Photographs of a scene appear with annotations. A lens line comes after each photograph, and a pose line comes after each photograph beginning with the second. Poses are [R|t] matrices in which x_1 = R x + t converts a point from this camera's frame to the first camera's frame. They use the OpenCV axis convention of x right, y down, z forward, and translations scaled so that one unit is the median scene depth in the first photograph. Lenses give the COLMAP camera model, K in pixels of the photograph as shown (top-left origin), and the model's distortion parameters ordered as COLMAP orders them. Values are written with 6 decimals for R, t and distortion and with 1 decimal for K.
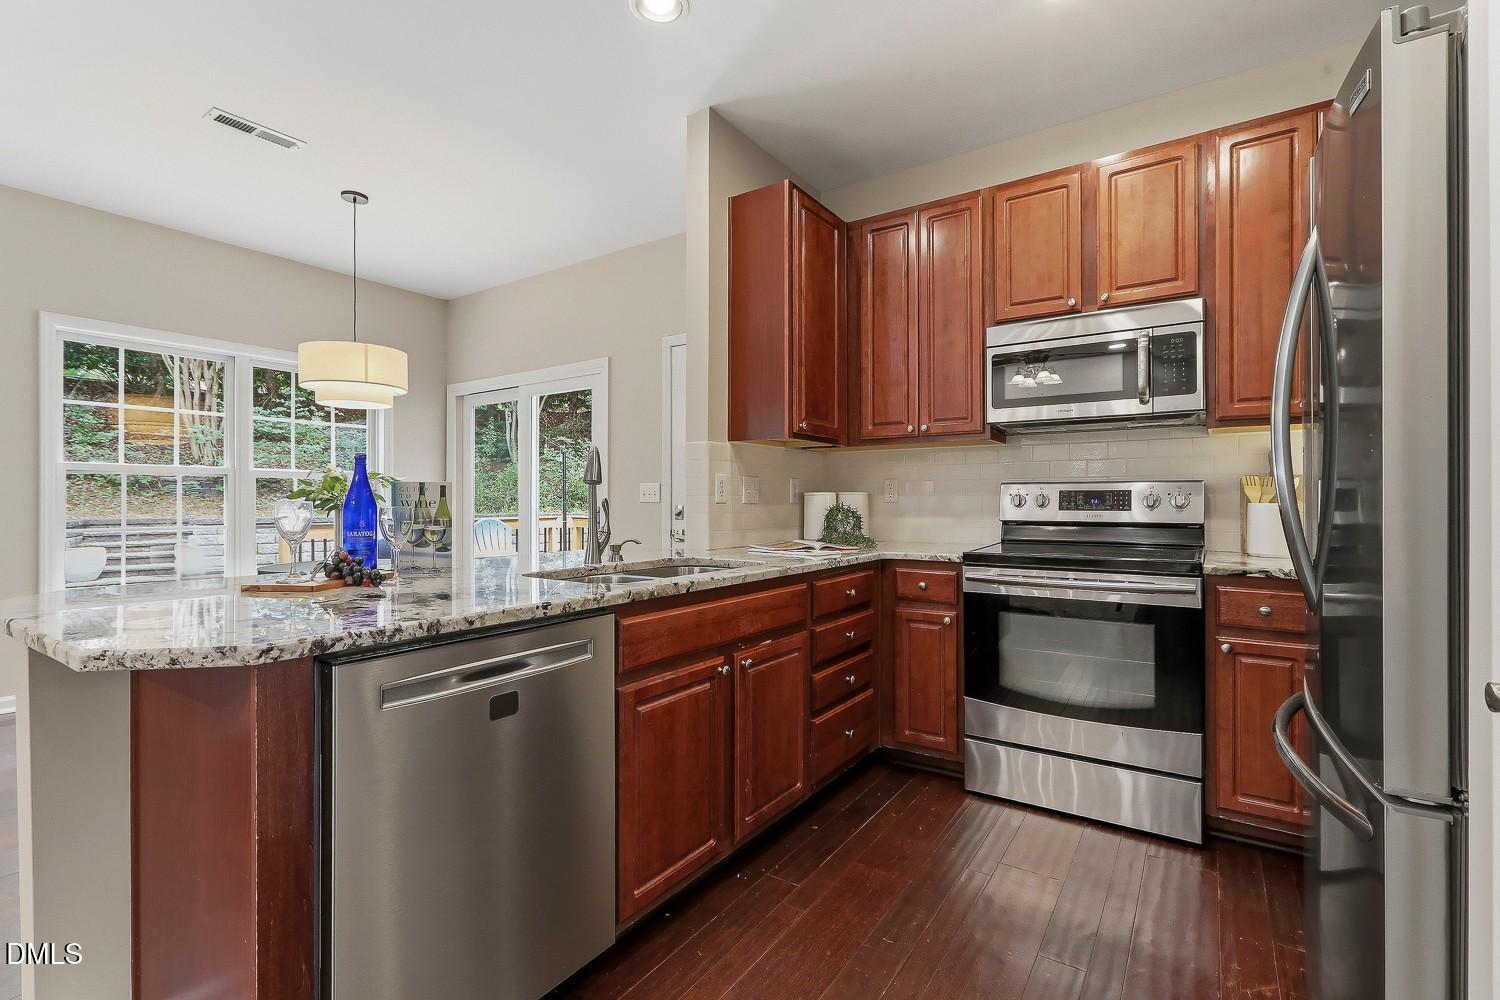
lens RADIAL K [[676.1, 0, 746.5], [0, 676.1, 496.9], [0, 0, 1]] dist [-0.000373, 0.002402]
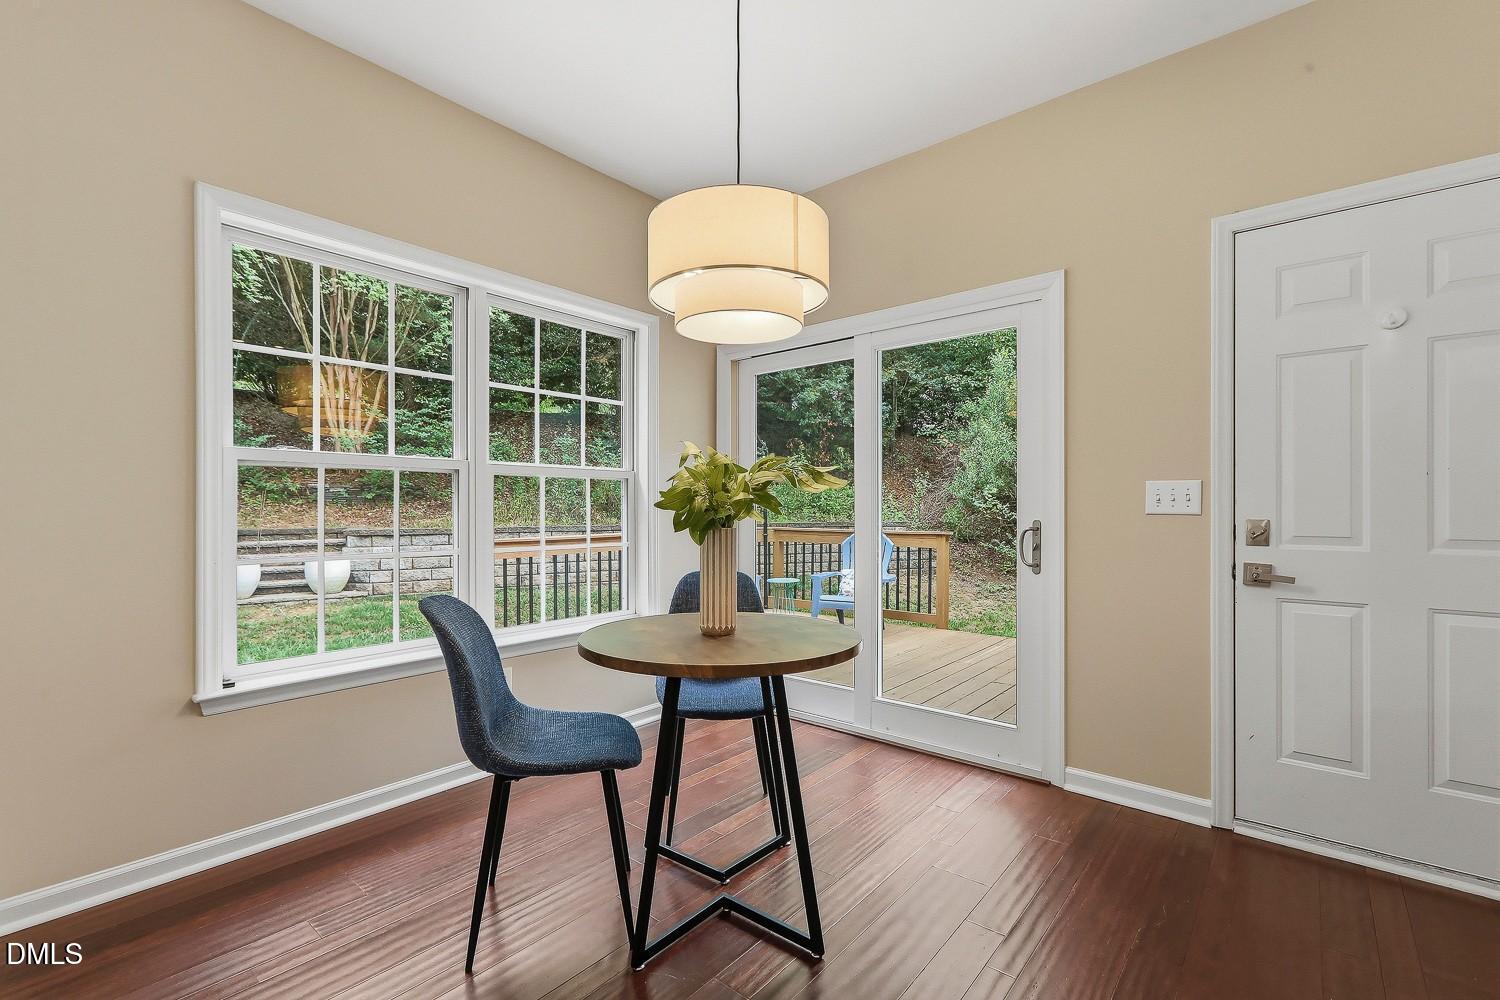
lens RADIAL K [[676.1, 0, 769.0], [0, 676.1, 511.2], [0, 0, 1]] dist [-0.000373, 0.002402]
pose [[0.994950, 0.001653, -0.100361, -0.715703], [-0.000805, 0.999964, 0.008488, 0.001185], [0.100372, -0.008364, 0.994915, 0.677296]]
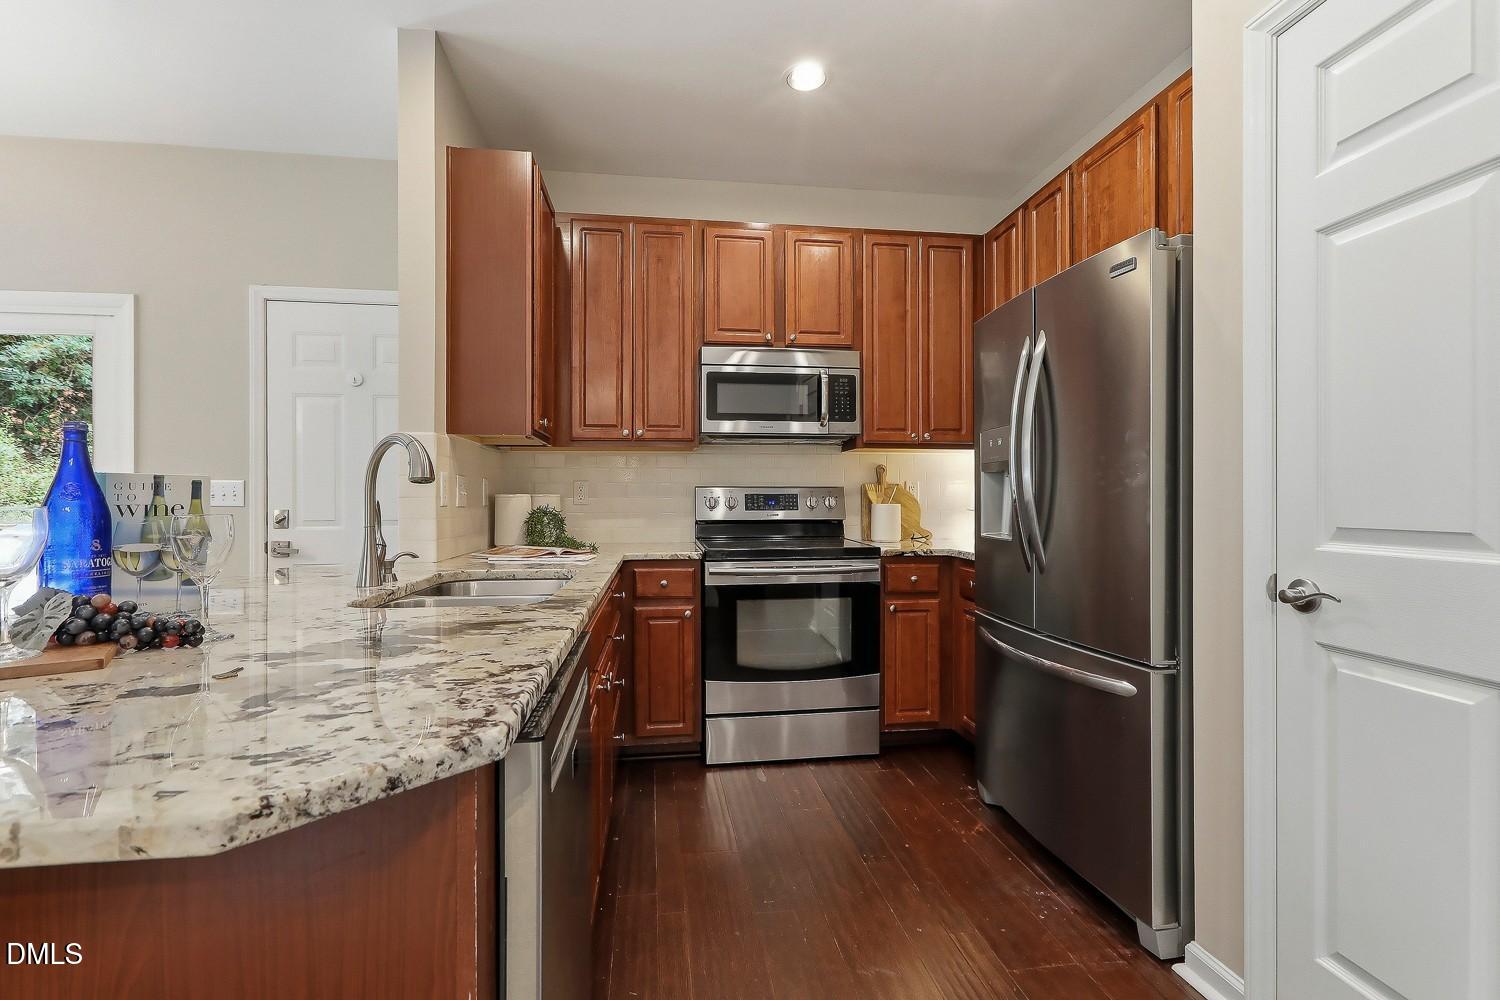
lens RADIAL K [[676.1, 0, 748.2], [0, 676.1, 501.2], [0, 0, 1]] dist [-0.000373, 0.002402]
pose [[0.746857, -0.001357, 0.664983, -0.348925], [-0.000245, 0.999997, 0.002317, 0.000572], [-0.664985, -0.001894, 0.746855, 0.128585]]
